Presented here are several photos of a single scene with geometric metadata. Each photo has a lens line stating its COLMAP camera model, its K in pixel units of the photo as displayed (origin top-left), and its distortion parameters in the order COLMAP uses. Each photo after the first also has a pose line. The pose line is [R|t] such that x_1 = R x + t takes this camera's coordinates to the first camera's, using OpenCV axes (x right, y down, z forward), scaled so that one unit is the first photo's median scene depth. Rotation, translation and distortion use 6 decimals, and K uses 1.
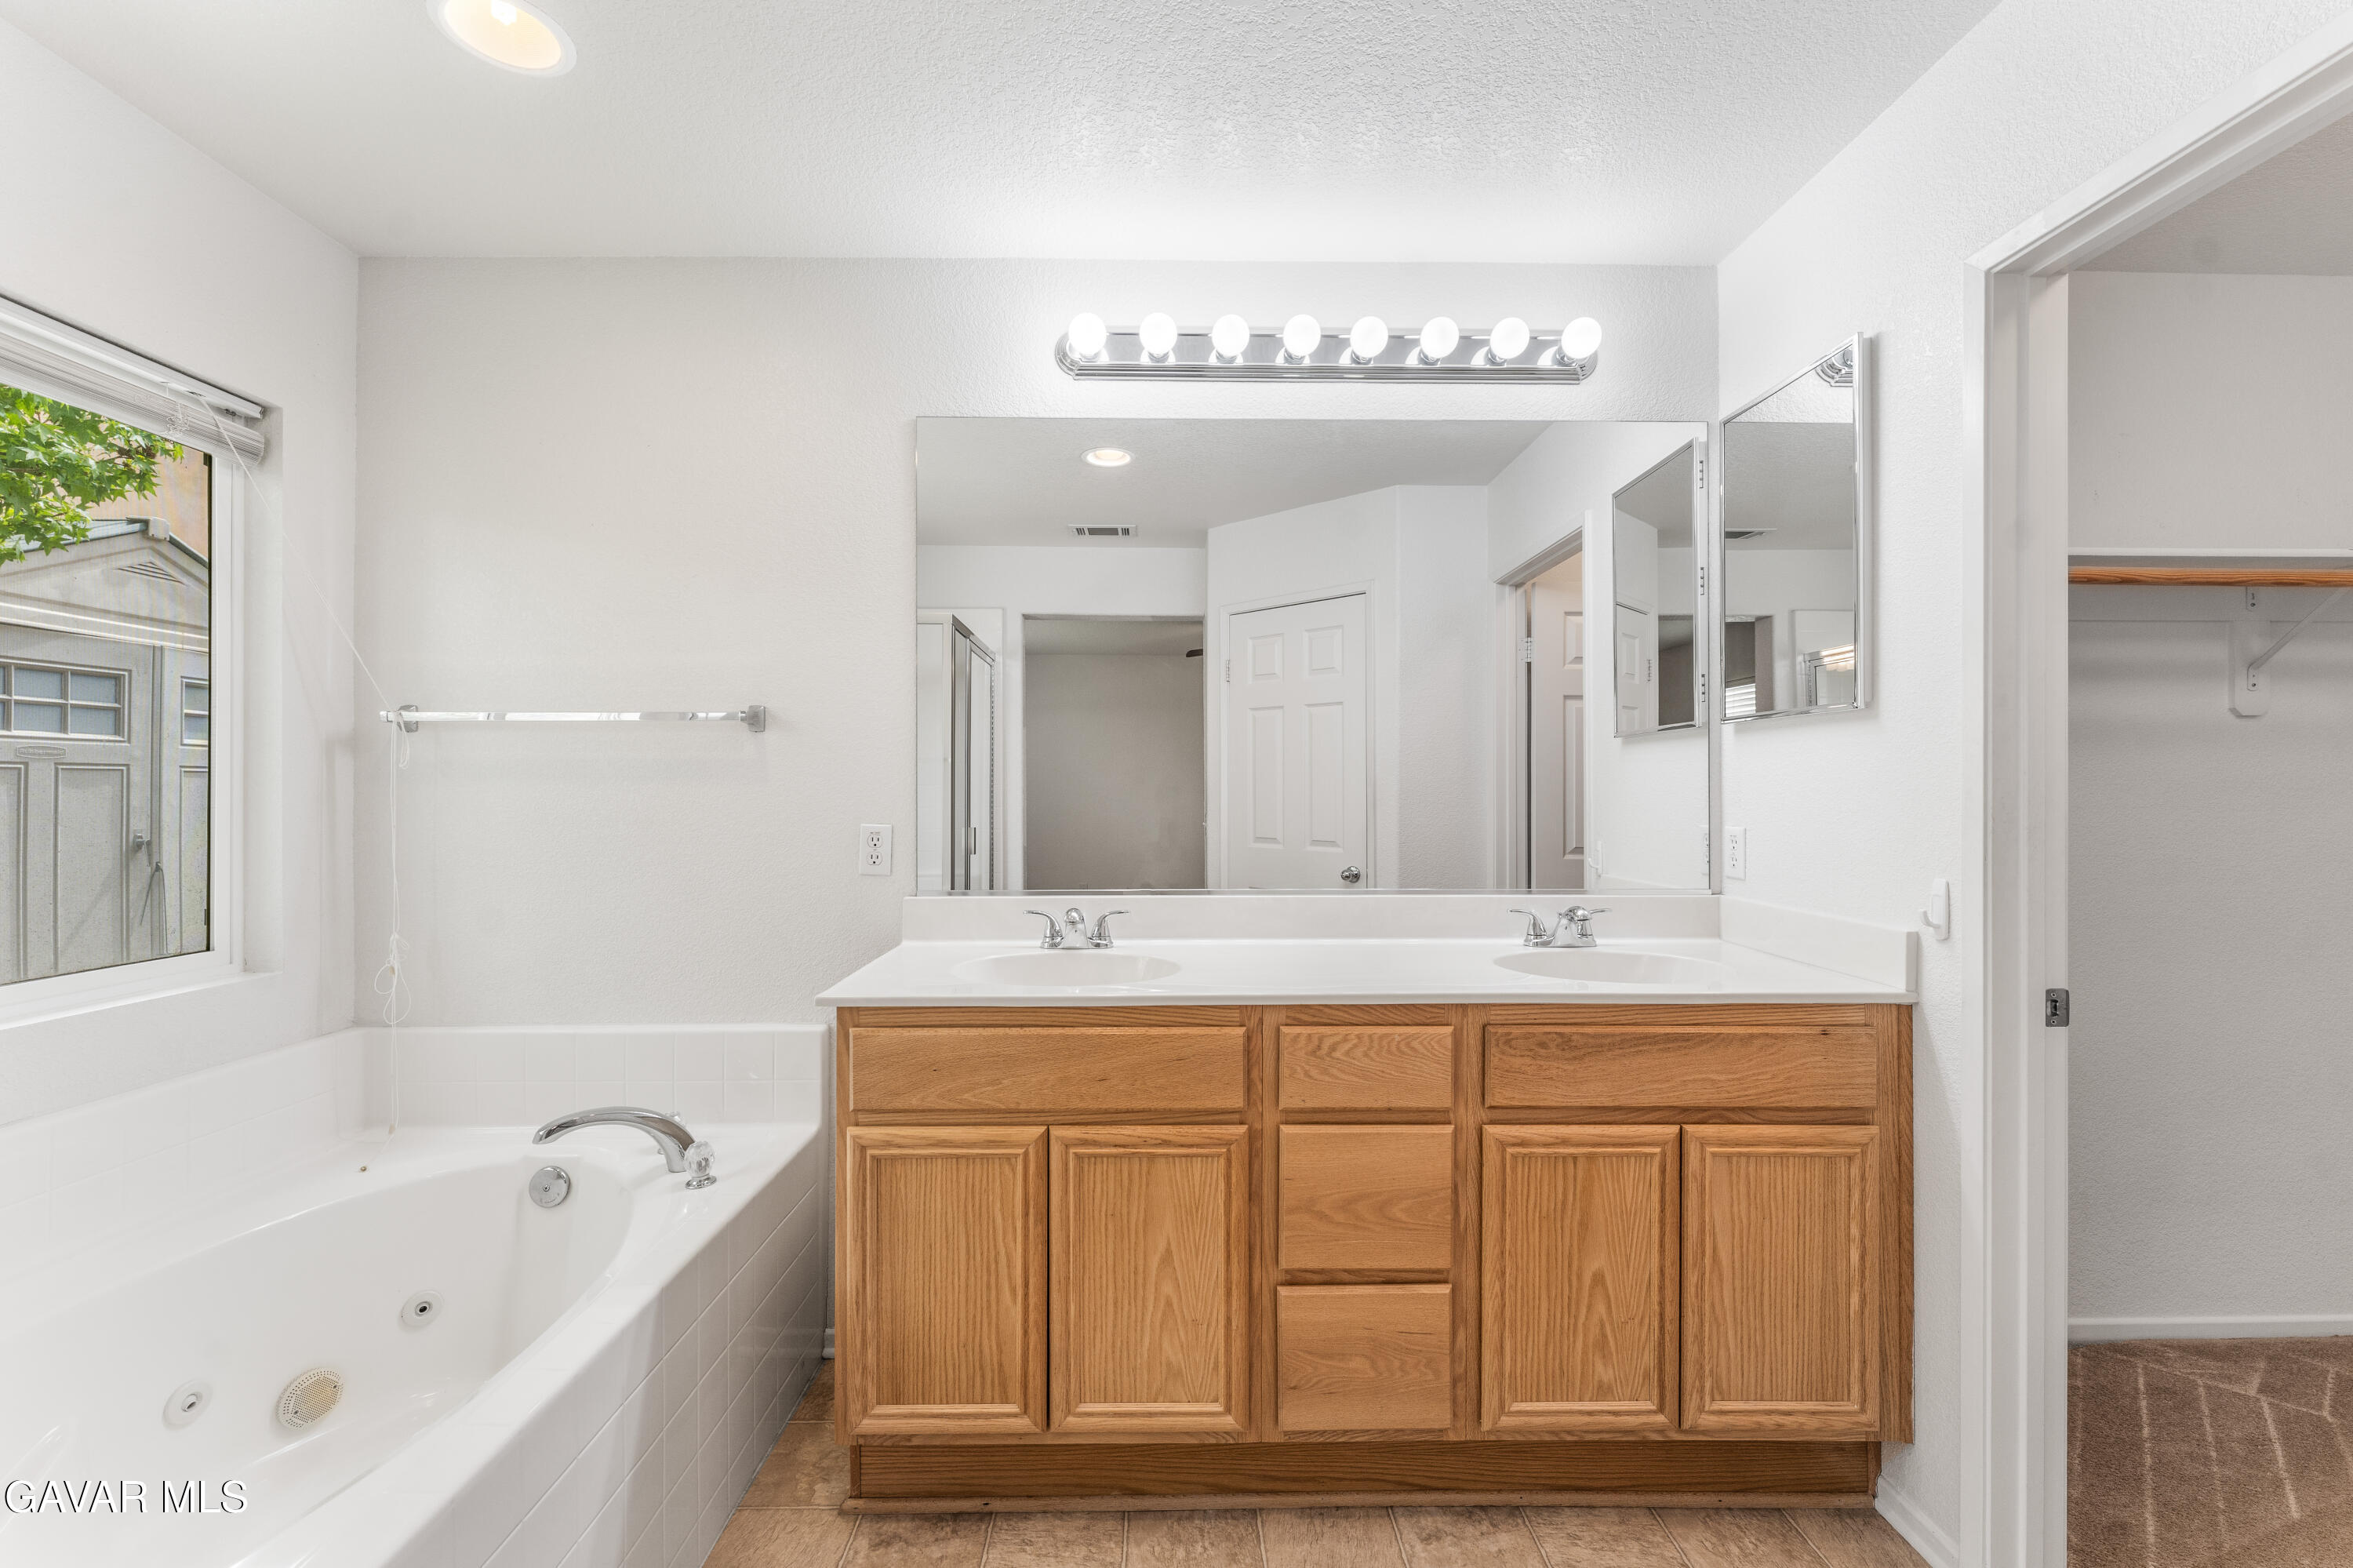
lens RADIAL K [[945.7, 0, 1177.7], [0, 945.7, 791.3], [0, 0, 1]] dist [-0.000142, -0.000359]
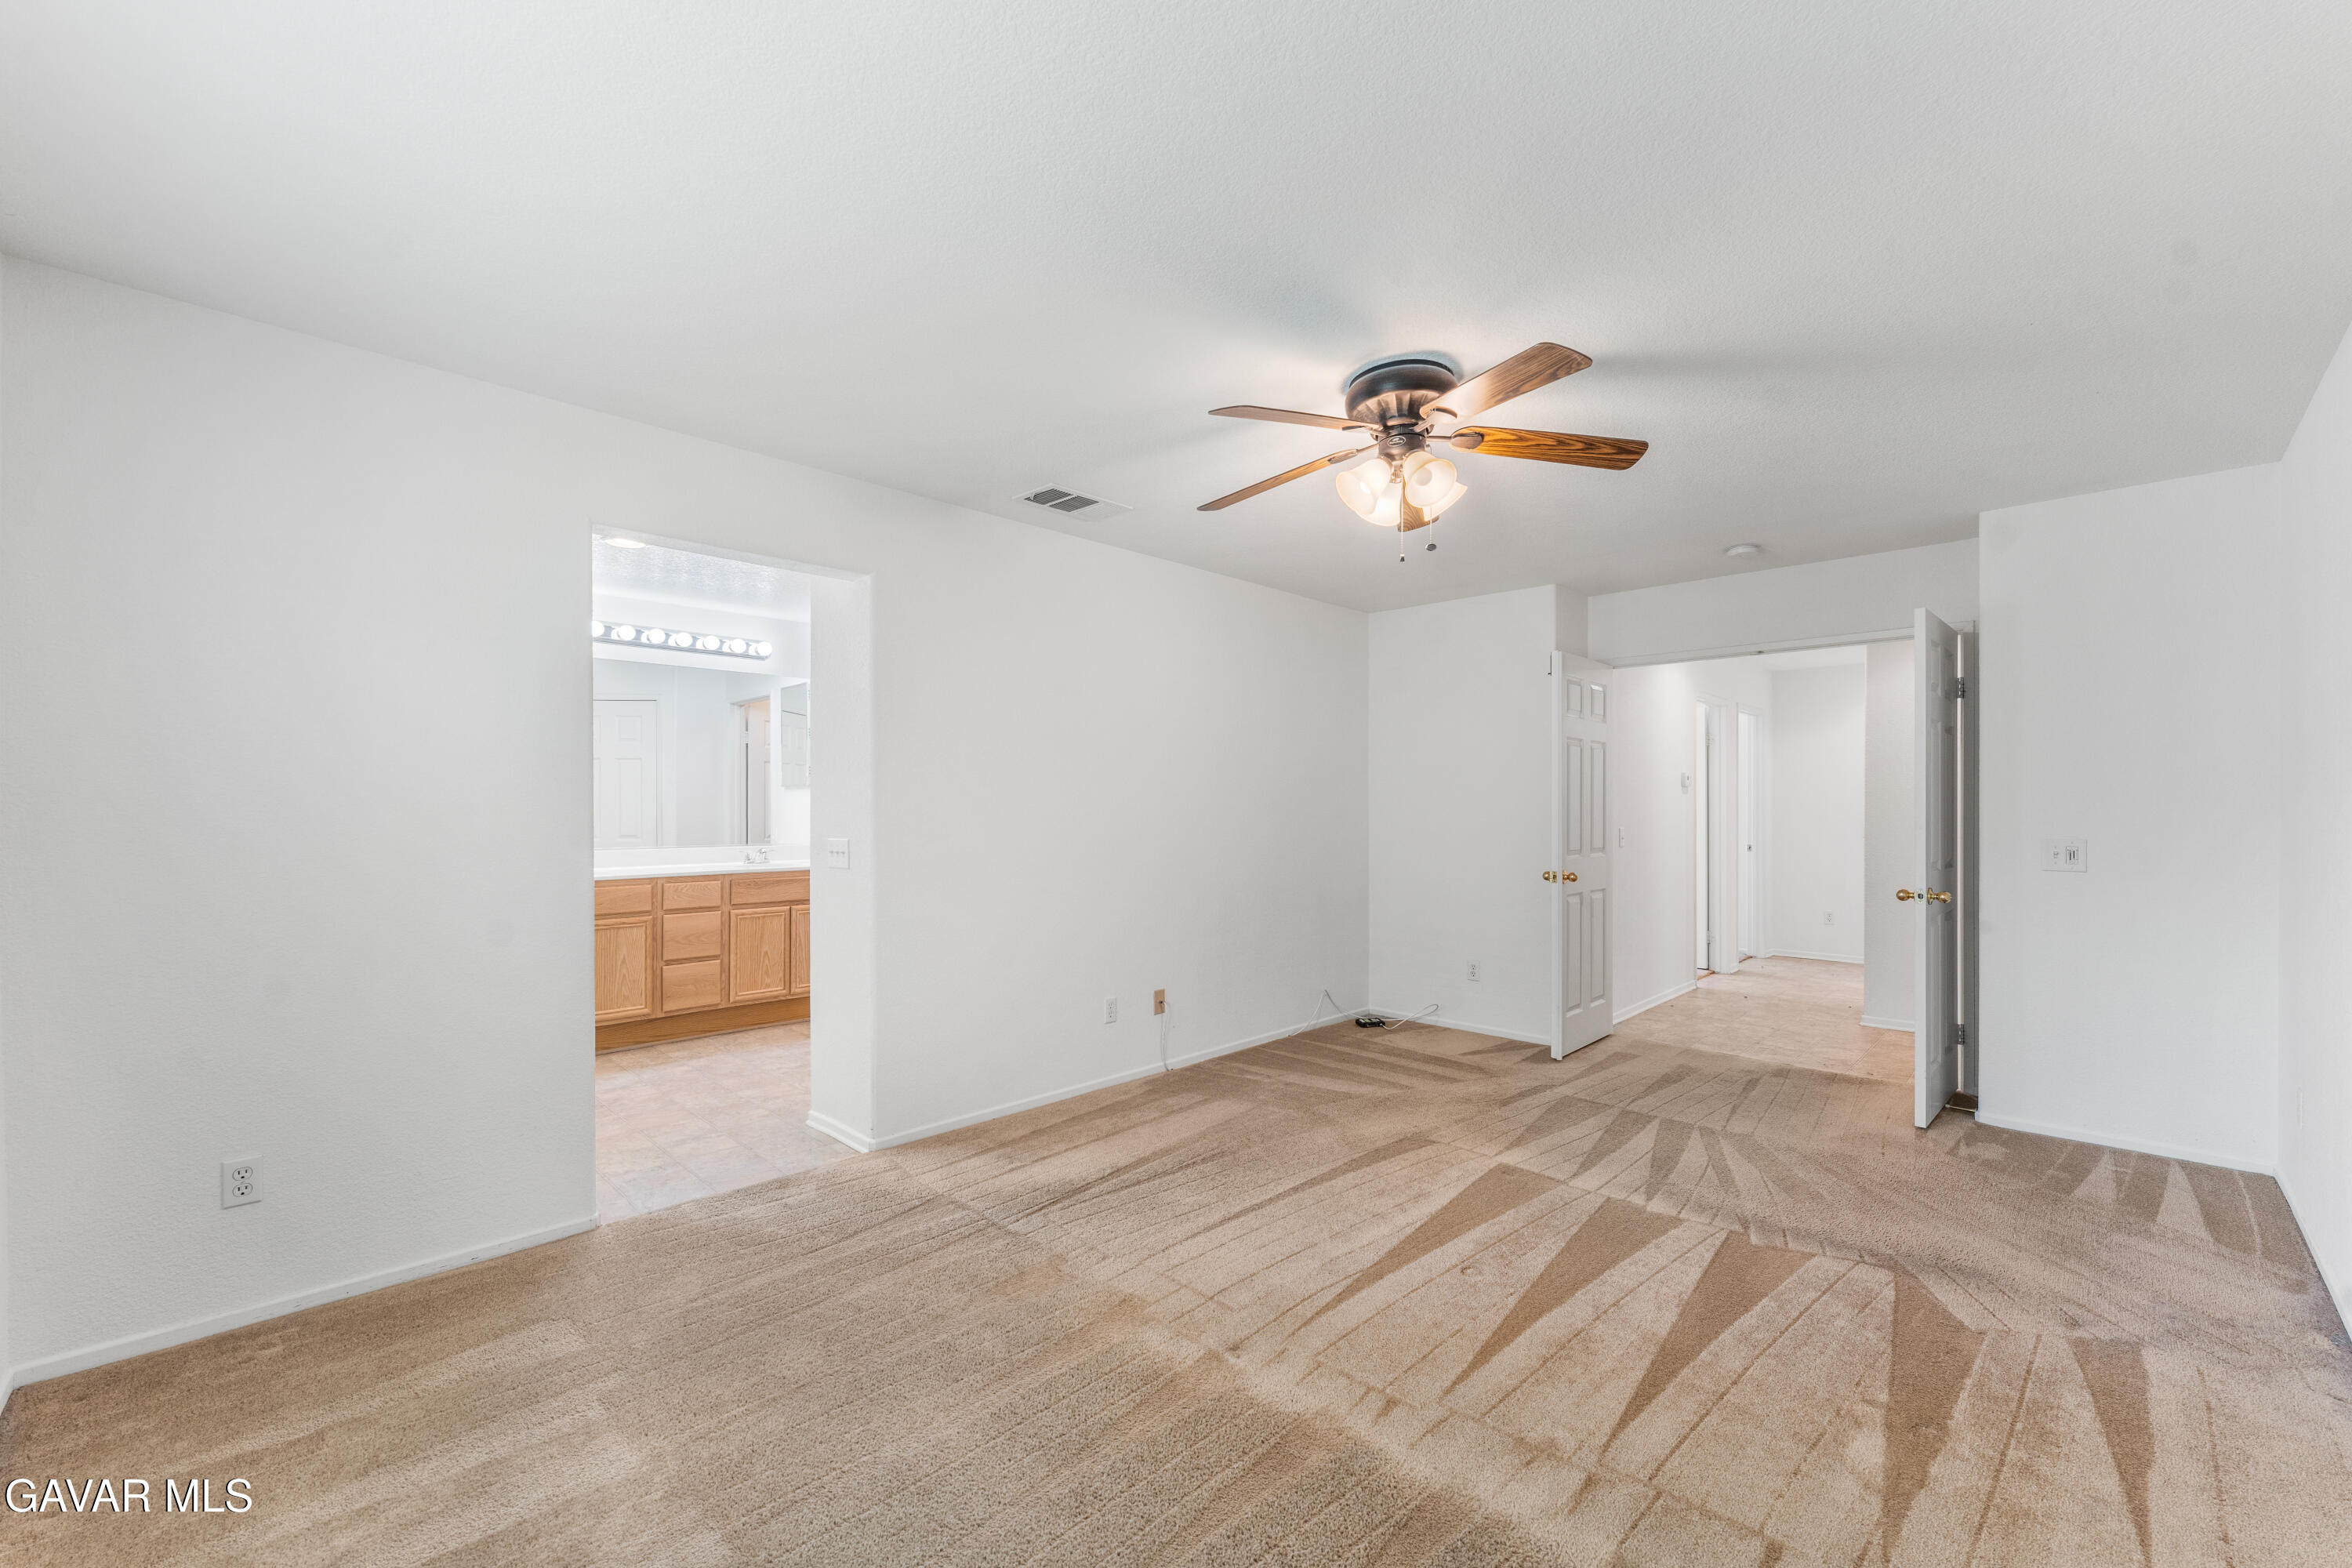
lens RADIAL K [[945.3, 0, 1176.0], [0, 945.3, 793.4], [0, 0, 1]] dist [-0.000142, -0.000359]
pose [[0.713144, -0.000047, 0.701017, -0.881413], [0.000024, 1.000000, 0.000043, -0.053714], [-0.701017, -0.000014, 0.713144, -2.444819]]
